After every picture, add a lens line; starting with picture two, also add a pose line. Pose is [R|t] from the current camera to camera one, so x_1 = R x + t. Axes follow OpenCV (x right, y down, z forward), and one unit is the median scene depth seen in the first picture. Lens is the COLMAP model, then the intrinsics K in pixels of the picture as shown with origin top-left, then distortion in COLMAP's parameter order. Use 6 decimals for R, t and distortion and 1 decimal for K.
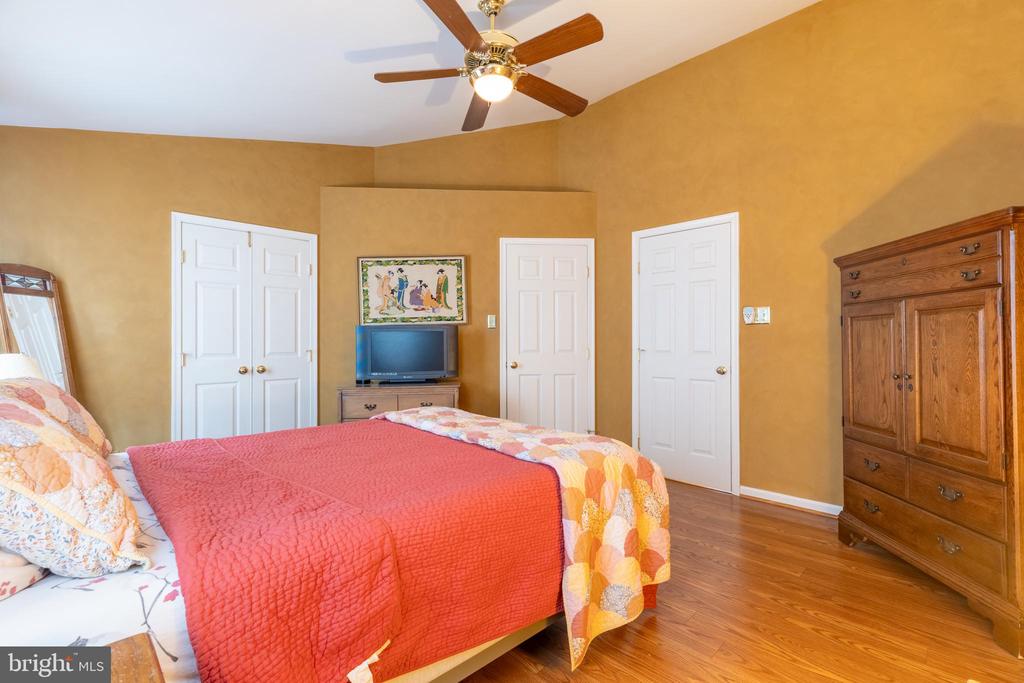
lens RADIAL K [[456.7, 0, 512.0], [0, 456.7, 339.4], [0, 0, 1]] dist [0.001603, -0.000115]
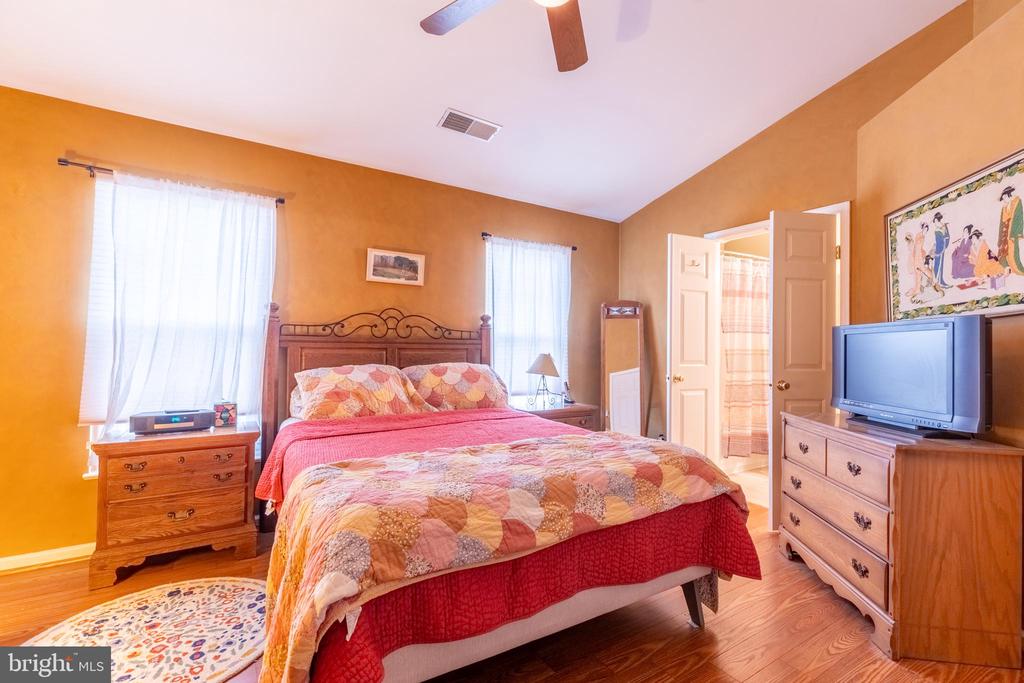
lens RADIAL K [[456.7, 0, 512.5], [0, 456.7, 342.4], [0, 0, 1]] dist [0.001603, -0.000115]
pose [[-0.193548, -0.012988, -0.981005, 0.369849], [-0.006385, 0.999908, -0.011979, 0.004129], [0.981070, 0.003945, -0.193613, 0.618615]]
